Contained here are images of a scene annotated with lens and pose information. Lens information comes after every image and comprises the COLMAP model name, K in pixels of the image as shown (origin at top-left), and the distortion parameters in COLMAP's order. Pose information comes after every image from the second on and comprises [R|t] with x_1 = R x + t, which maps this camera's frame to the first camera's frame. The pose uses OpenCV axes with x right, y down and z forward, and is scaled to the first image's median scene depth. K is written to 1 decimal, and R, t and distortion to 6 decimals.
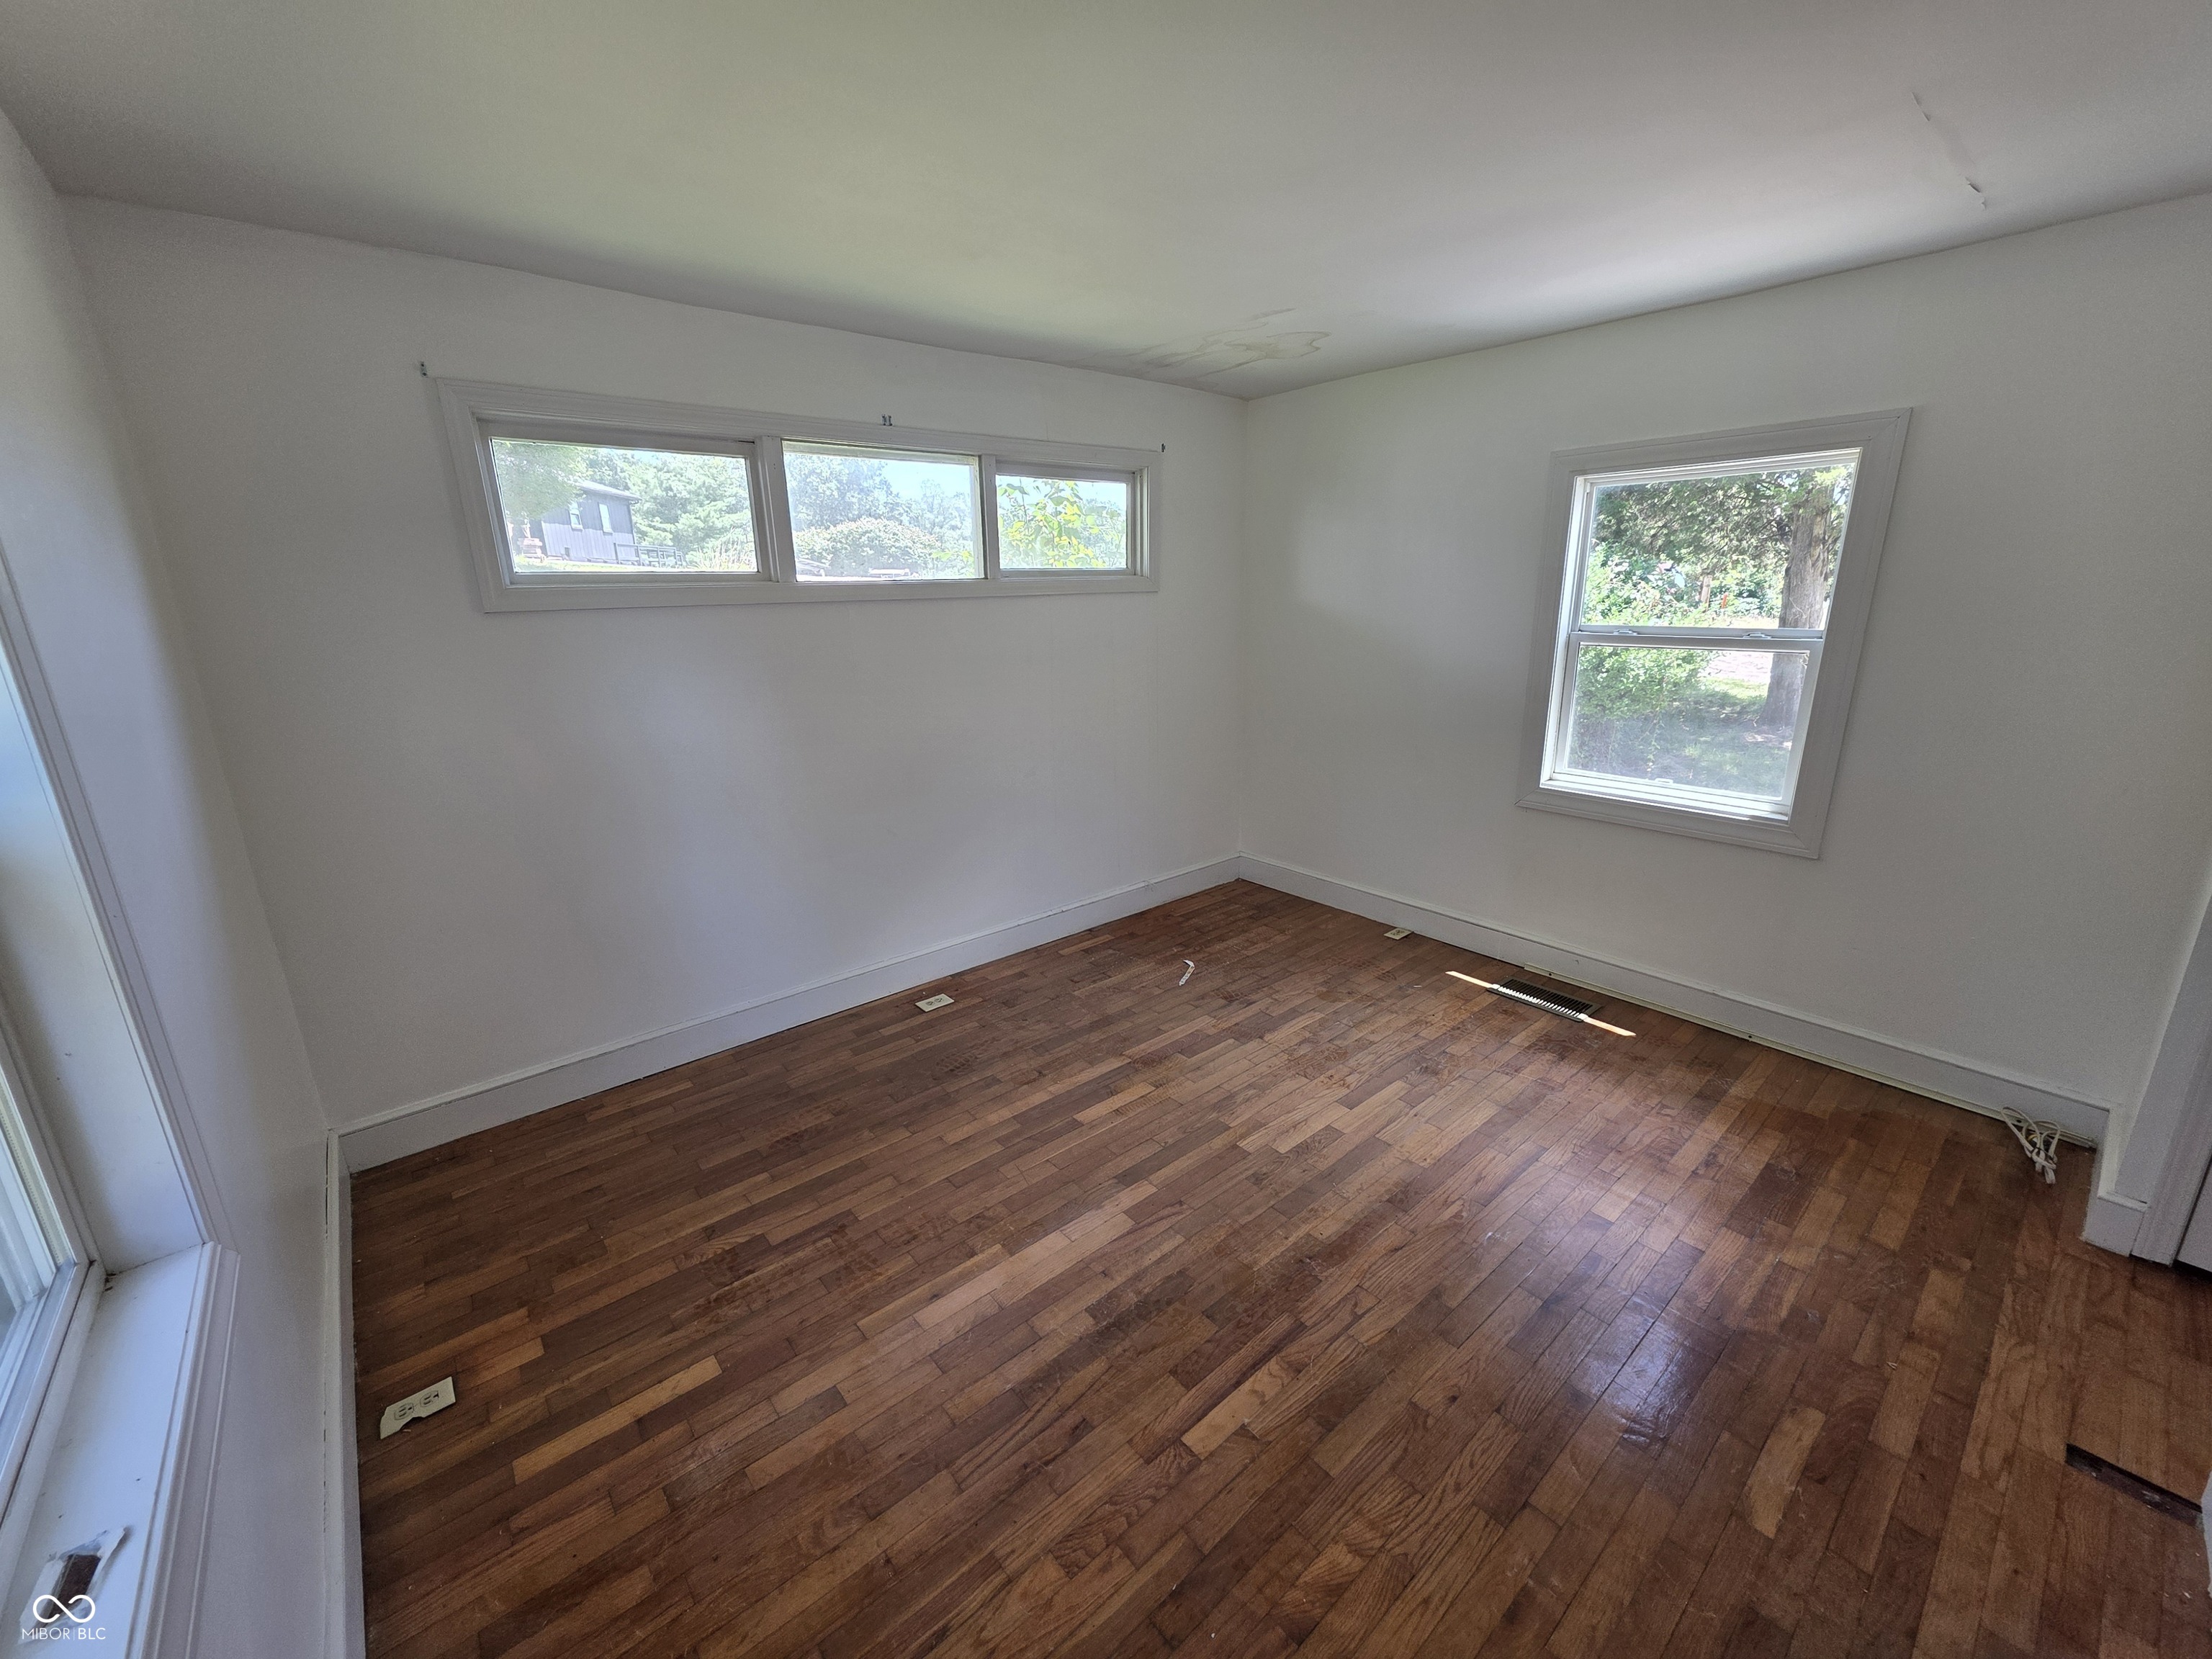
lens RADIAL K [[885.9, 0, 1096.4], [0, 885.9, 825.9], [0, 0, 1]] dist [0.002445, 0.000246]
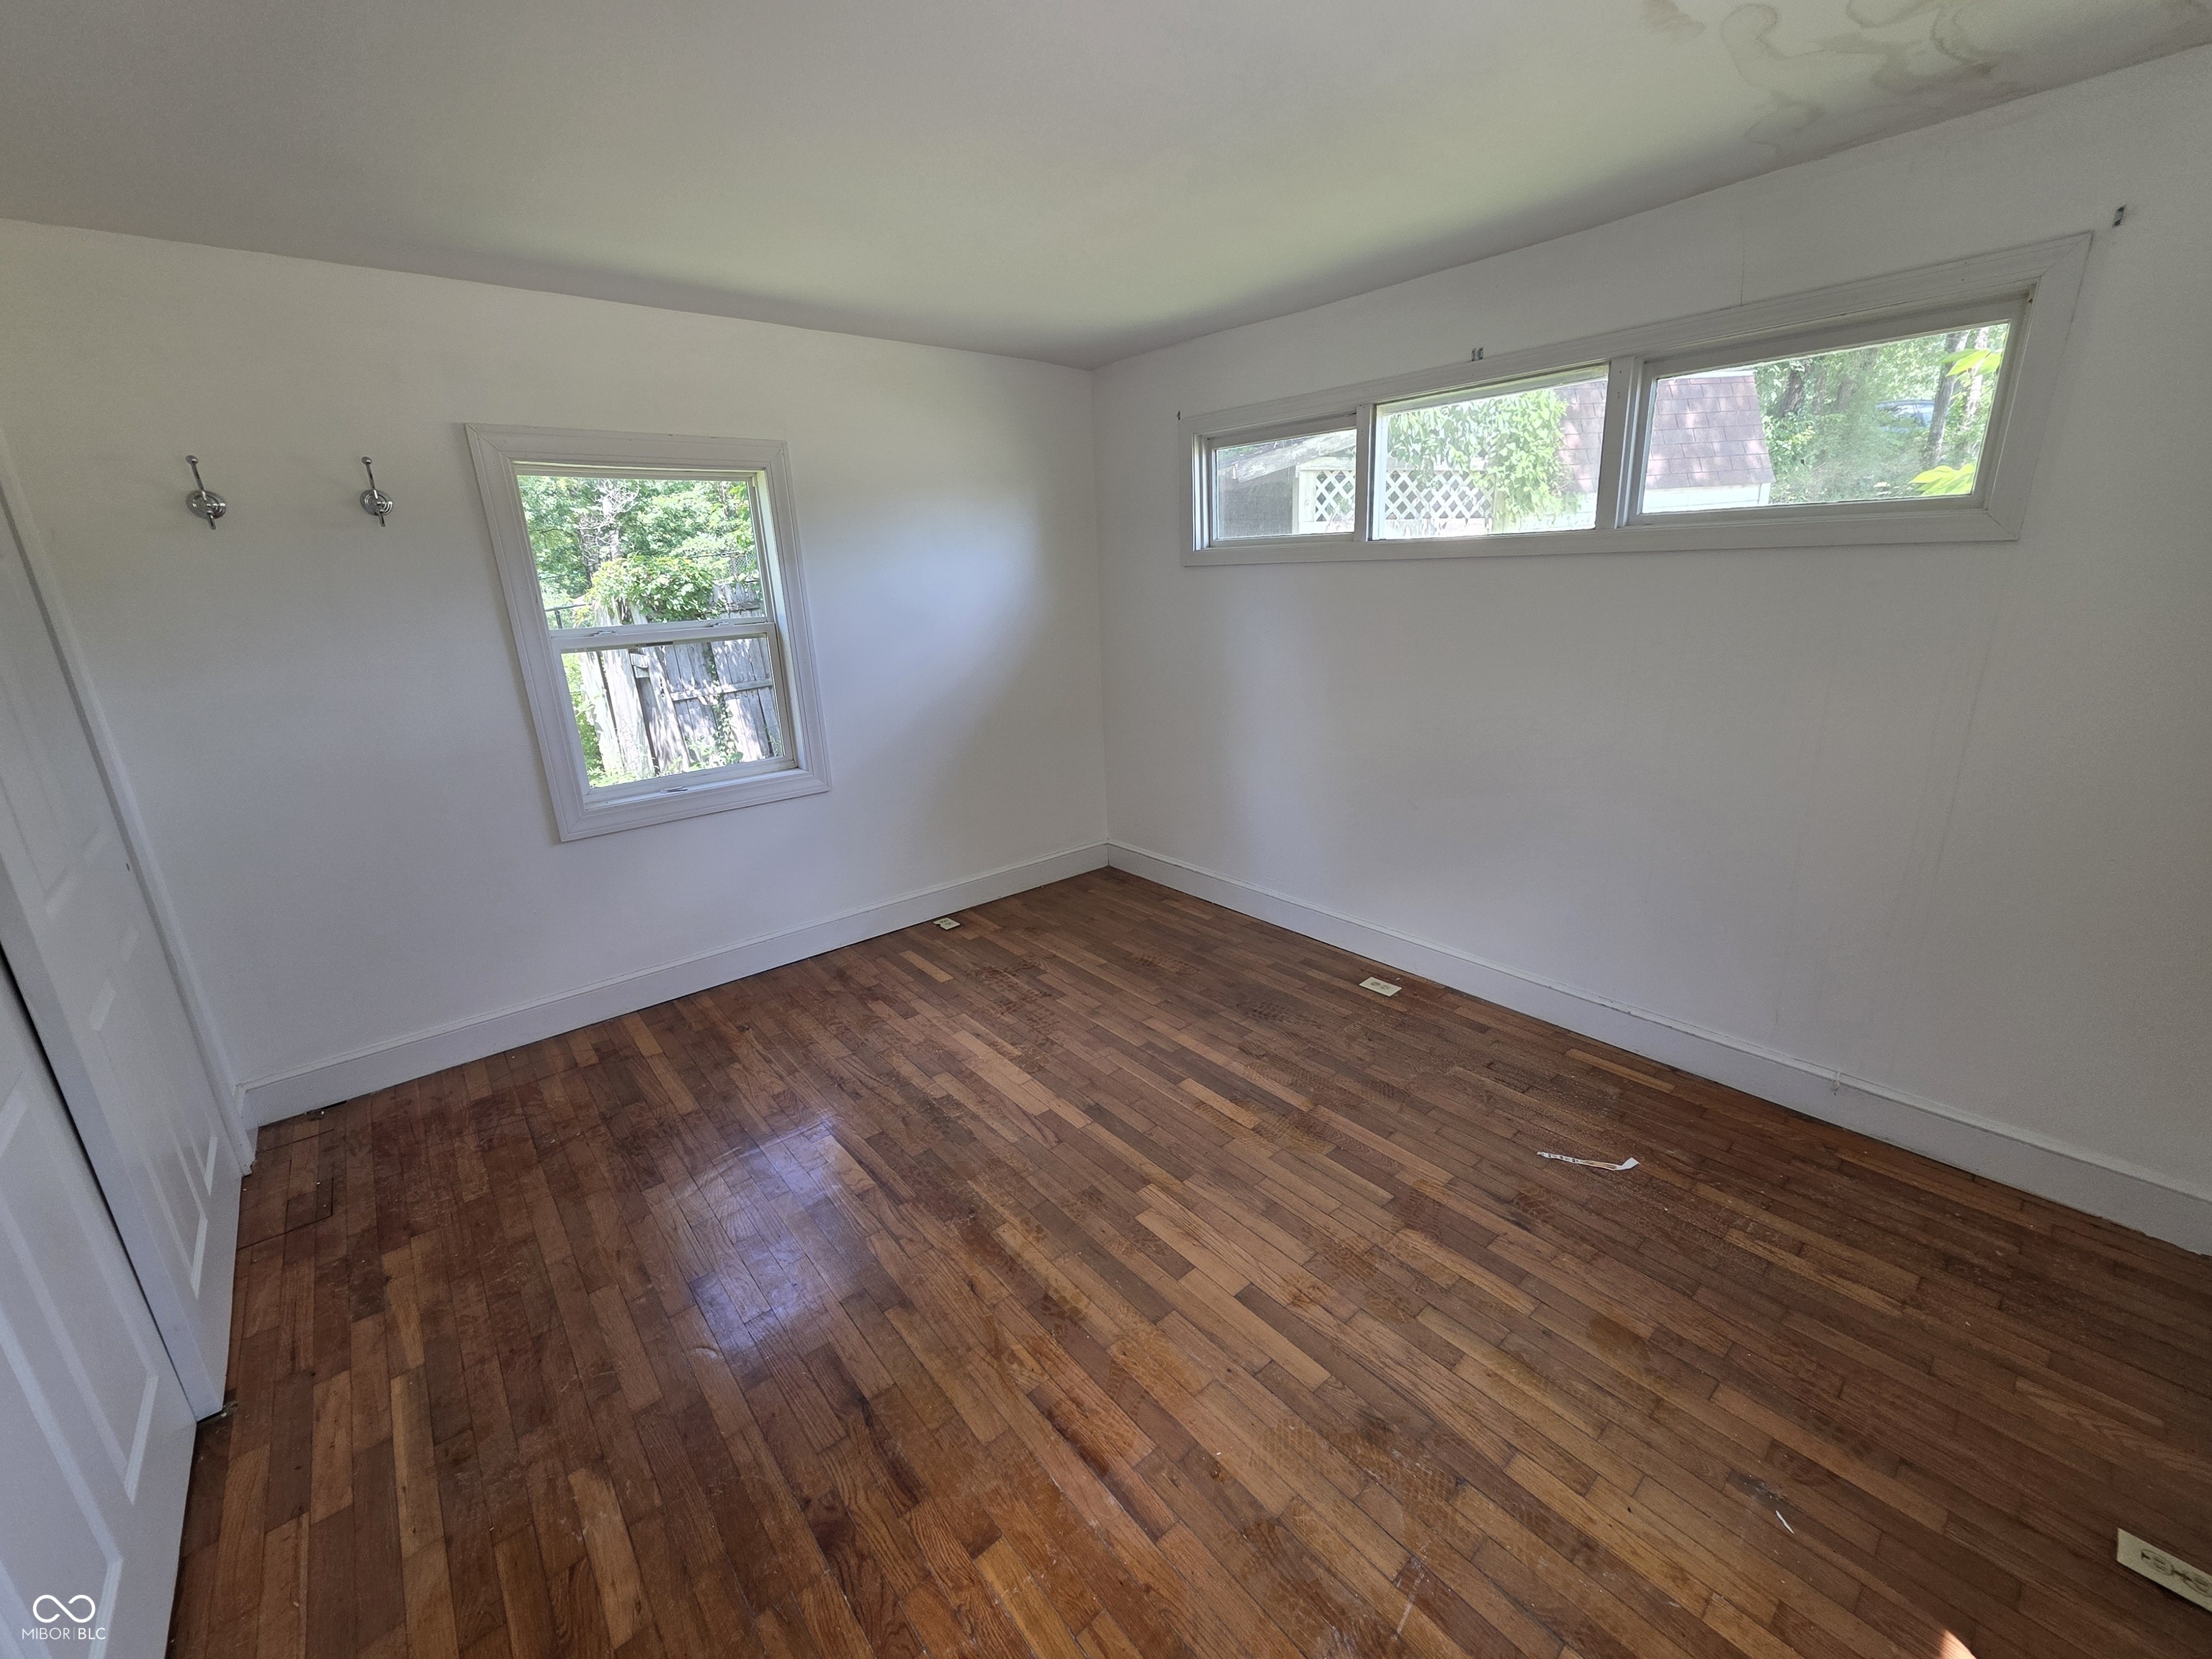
lens RADIAL K [[885.9, 0, 1099.3], [0, 885.9, 826.2], [0, 0, 1]] dist [0.002445, 0.000246]
pose [[-0.001650, 0.303290, -0.952897, 0.888517], [-0.234172, 0.926286, 0.295226, -0.225554], [0.972194, 0.223628, 0.069494, 0.790760]]
